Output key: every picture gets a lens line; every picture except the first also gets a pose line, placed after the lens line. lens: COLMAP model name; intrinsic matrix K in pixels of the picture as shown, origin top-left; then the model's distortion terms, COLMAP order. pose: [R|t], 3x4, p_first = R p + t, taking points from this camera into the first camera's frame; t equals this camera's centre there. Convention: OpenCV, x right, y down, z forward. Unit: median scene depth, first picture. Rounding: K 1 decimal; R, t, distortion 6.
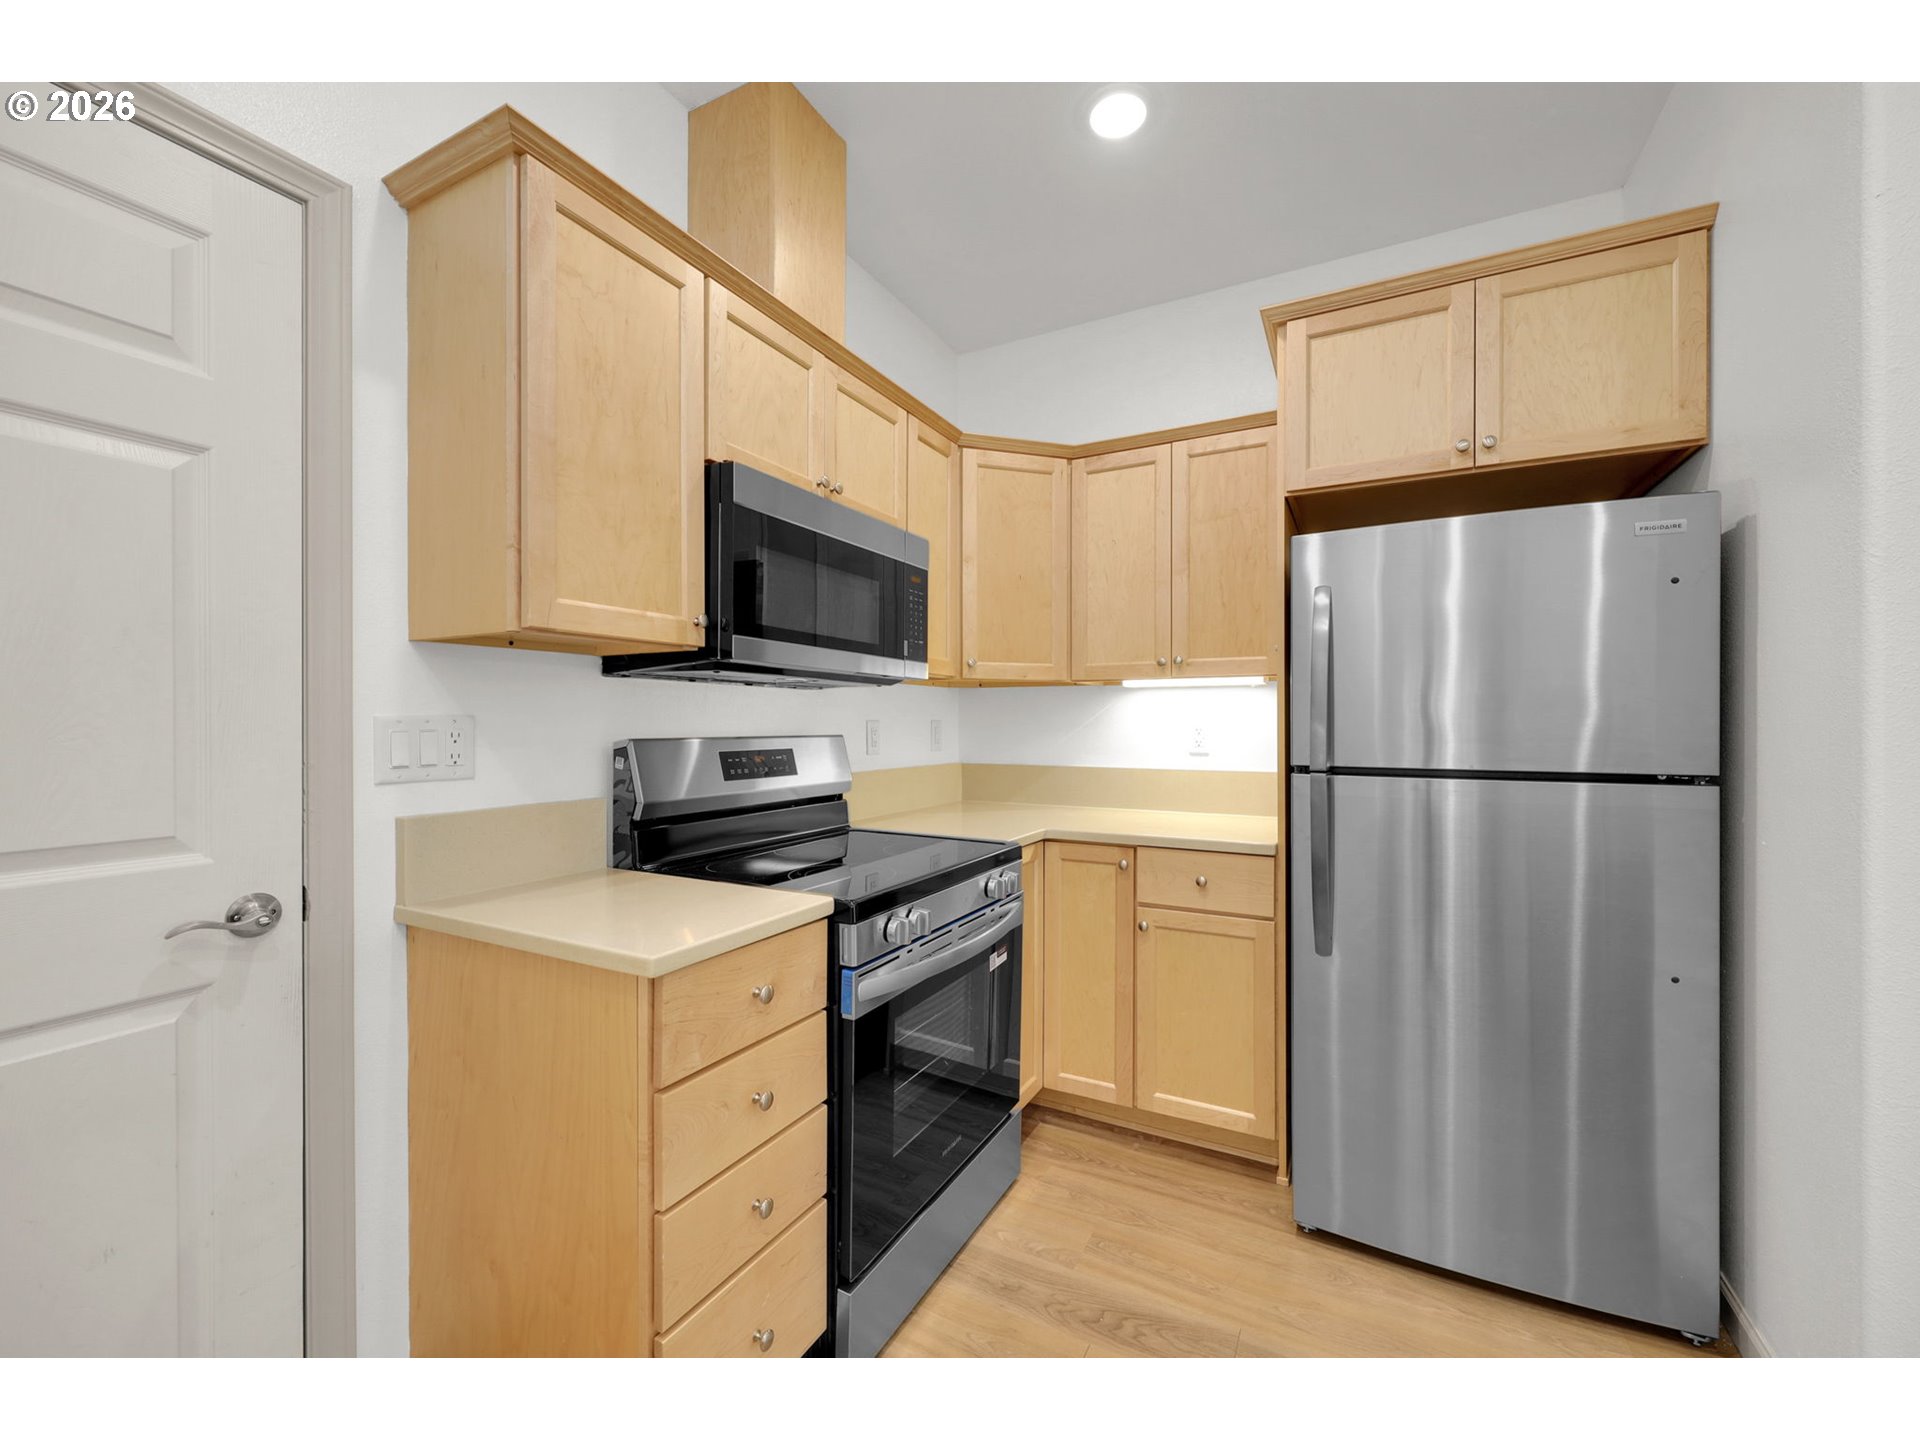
lens RADIAL K [[775.2, 0, 968.0], [0, 775.2, 724.6], [0, 0, 1]] dist [0.001749, -0.000035]
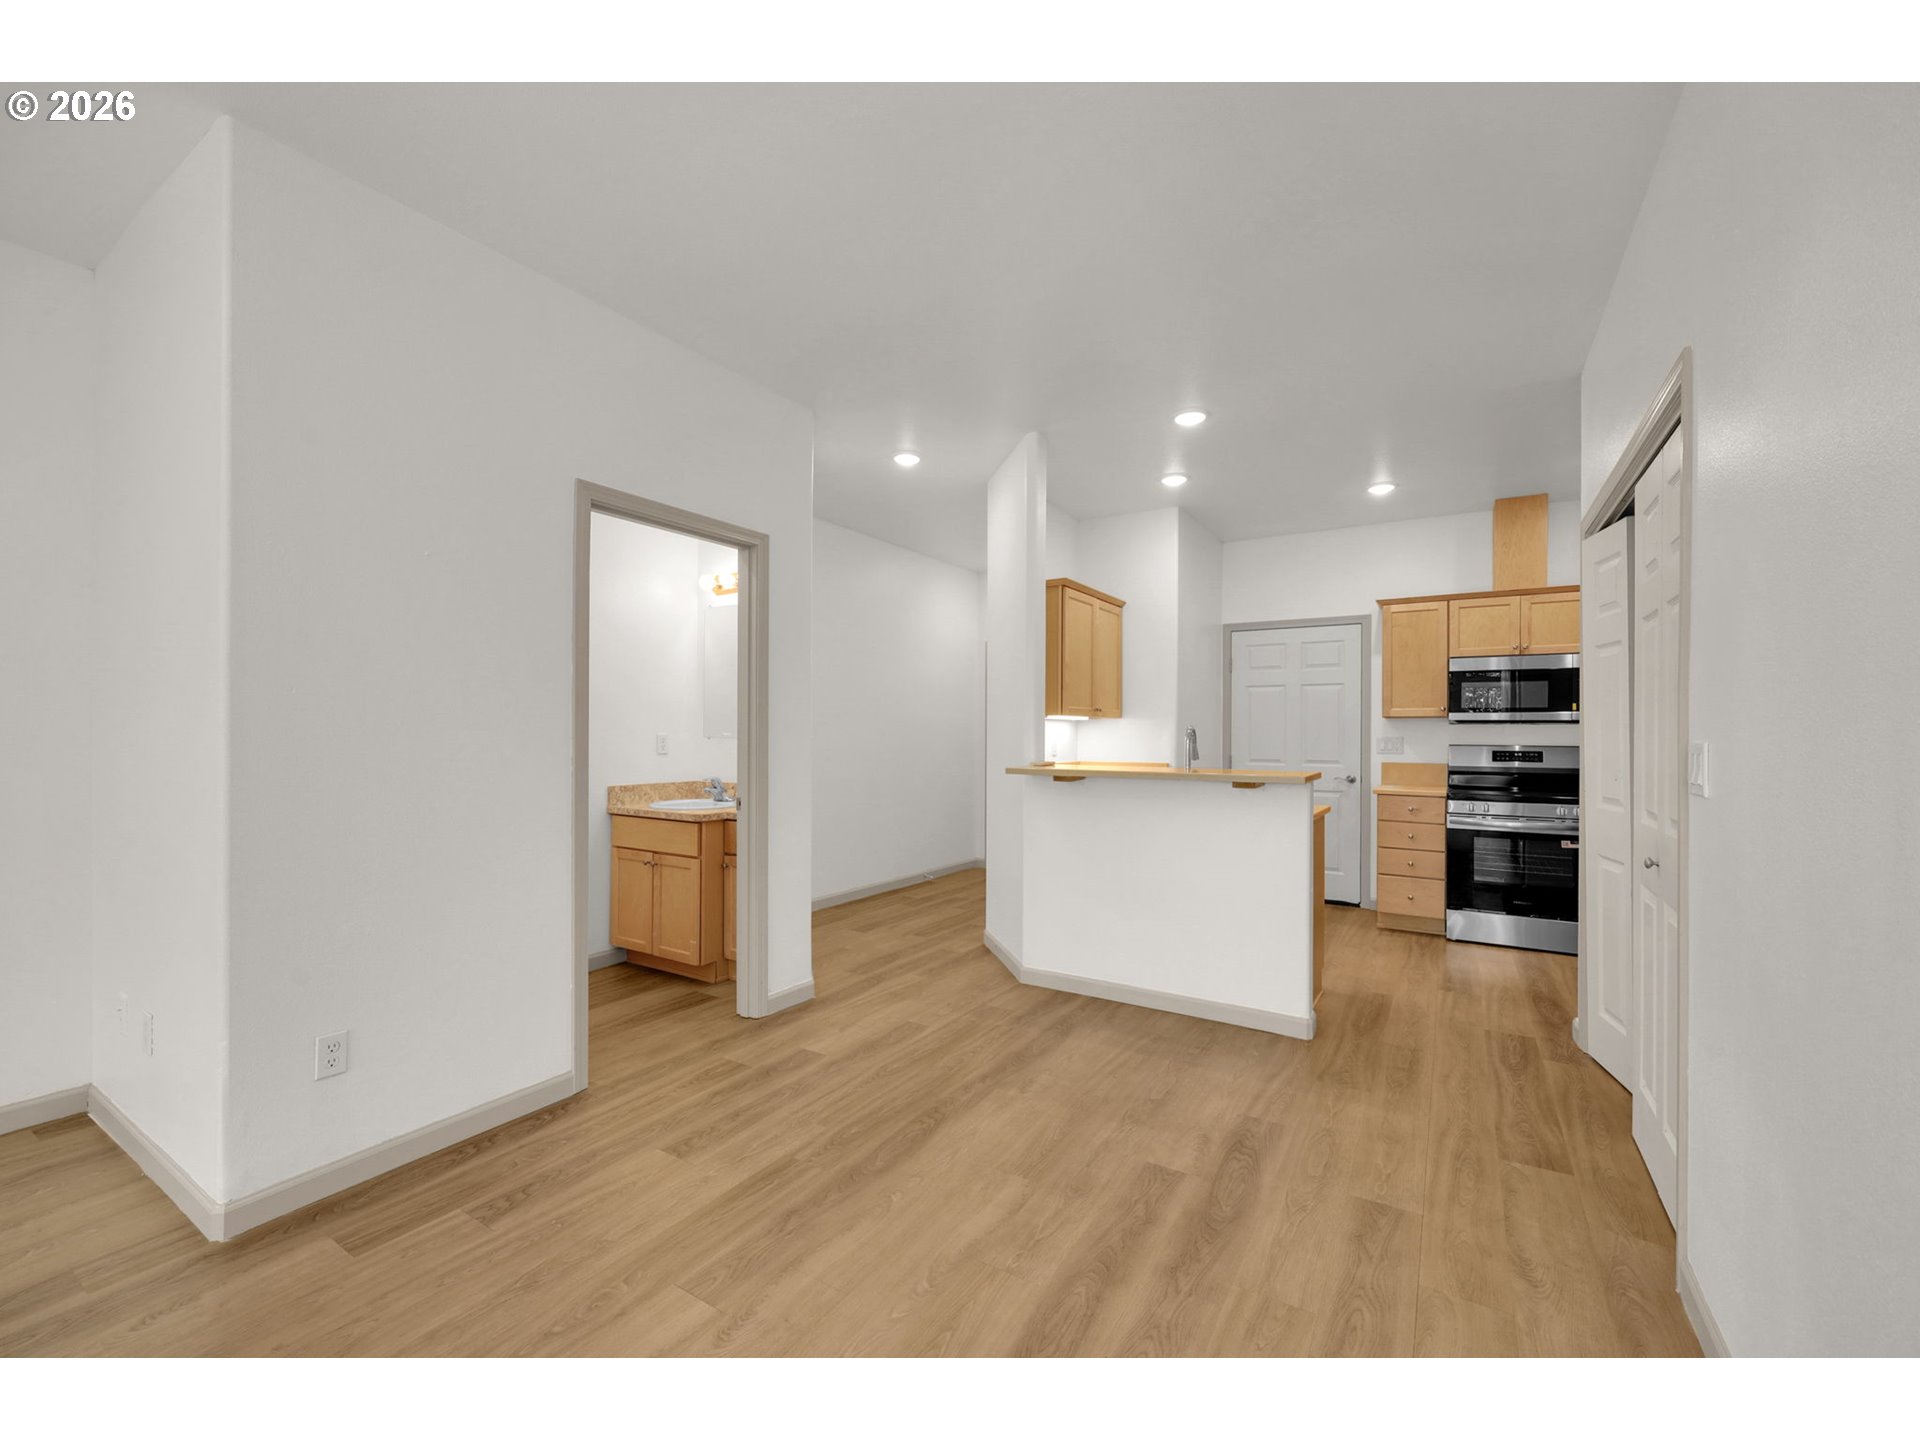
lens RADIAL K [[775.2, 0, 965.6], [0, 775.2, 732.6], [0, 0, 1]] dist [0.001749, -0.000035]
pose [[-0.092231, -0.001936, -0.995736, 3.123979], [-0.011861, 0.999929, -0.000845, -0.004134], [0.995667, 0.011733, -0.092247, -0.706316]]
